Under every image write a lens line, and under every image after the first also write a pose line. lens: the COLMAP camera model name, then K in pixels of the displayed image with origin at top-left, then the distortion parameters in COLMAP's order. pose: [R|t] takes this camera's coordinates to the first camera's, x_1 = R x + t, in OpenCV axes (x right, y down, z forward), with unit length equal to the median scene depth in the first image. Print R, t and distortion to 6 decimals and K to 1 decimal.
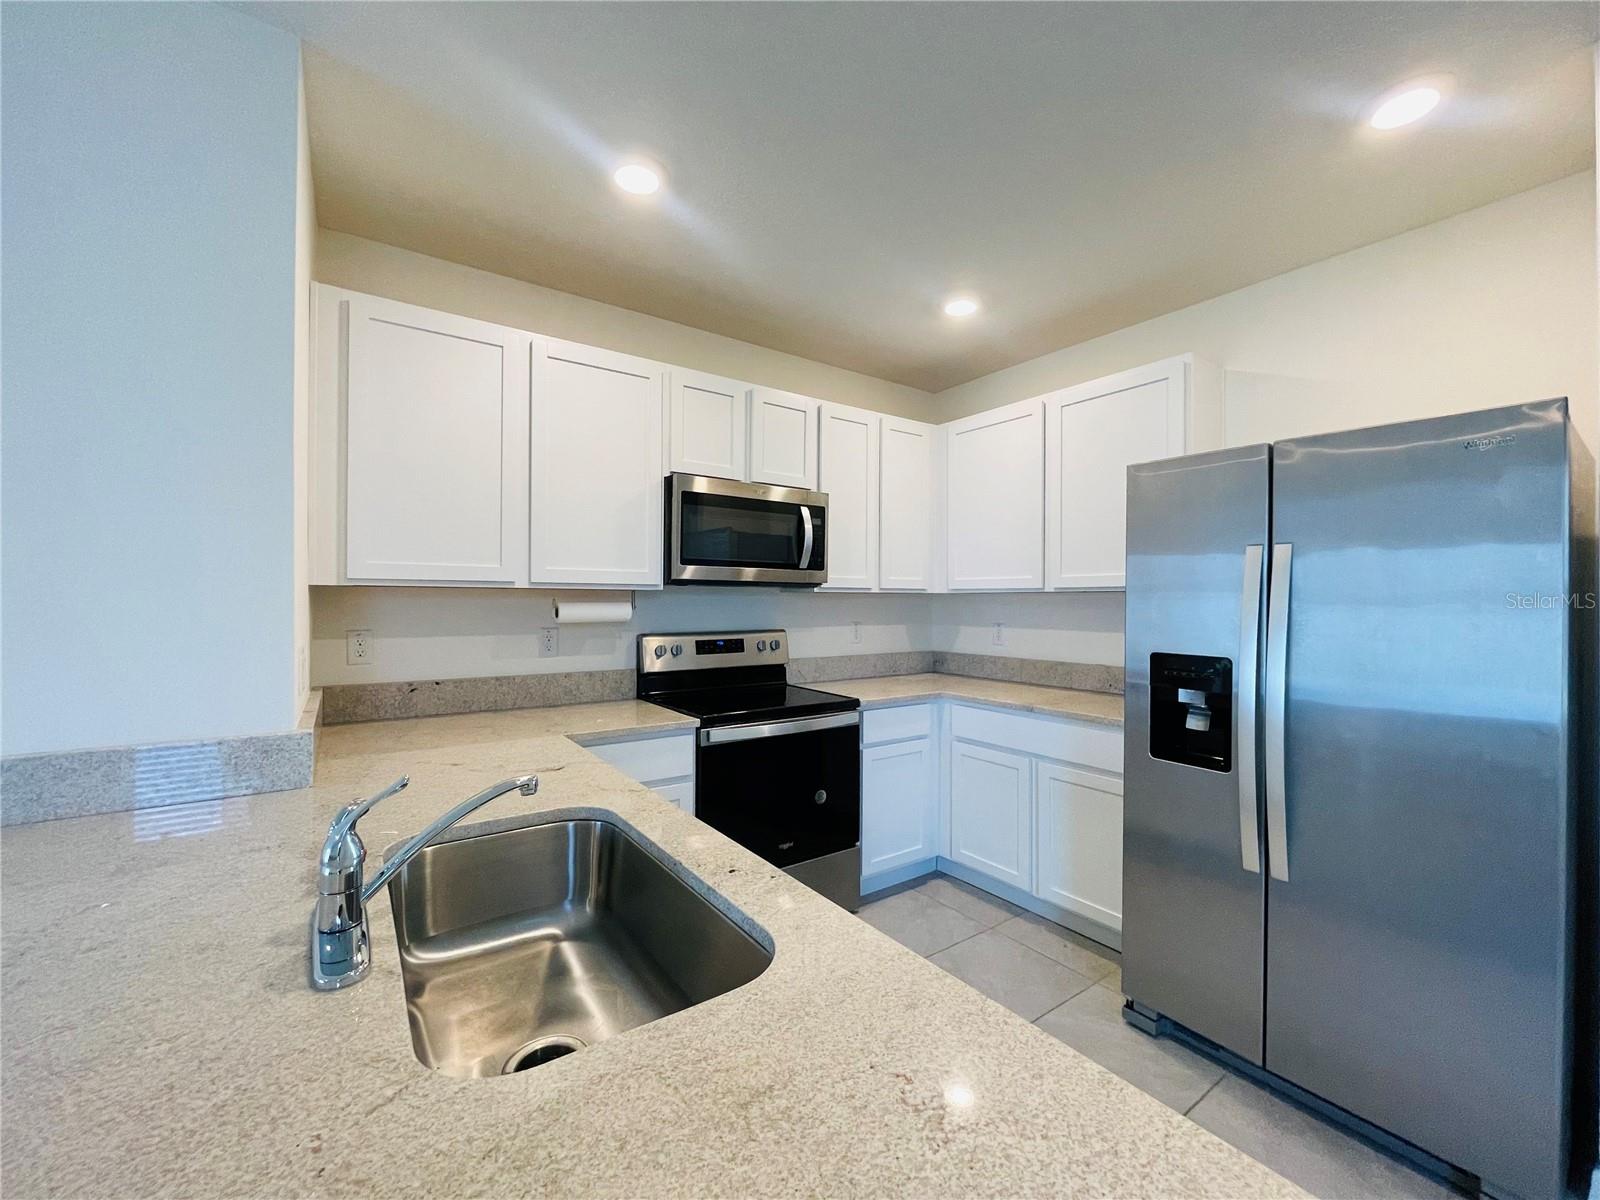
lens RADIAL K [[646.4, 0, 798.4], [0, 646.4, 594.8], [0, 0, 1]] dist [-0.002950, -0.000877]
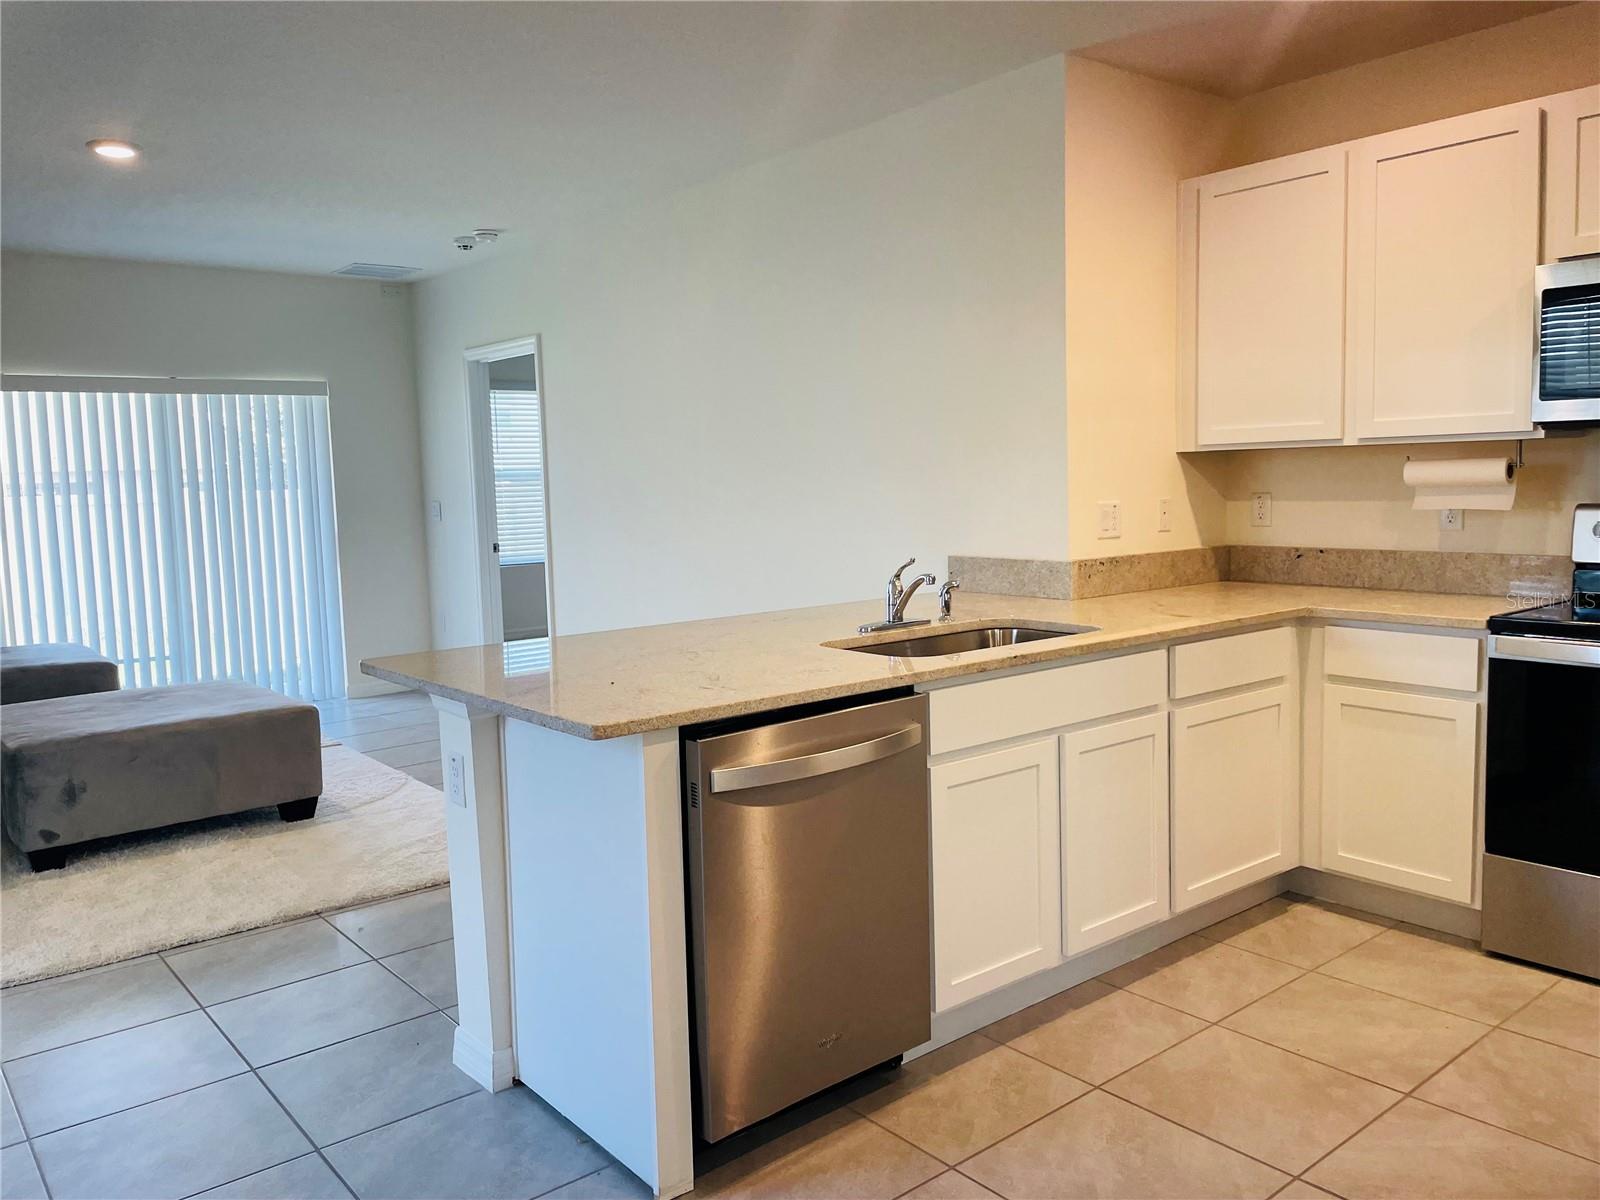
lens RADIAL K [[1206.0, 0, 795.1], [0, 1206.0, 588.0], [0, 0, 1]] dist [0.064792, -0.081847]
pose [[0.070392, 0.086006, -0.993805, 1.069050], [0.035197, 0.995442, 0.088641, 0.008125], [0.996898, -0.041218, 0.067044, 0.125772]]
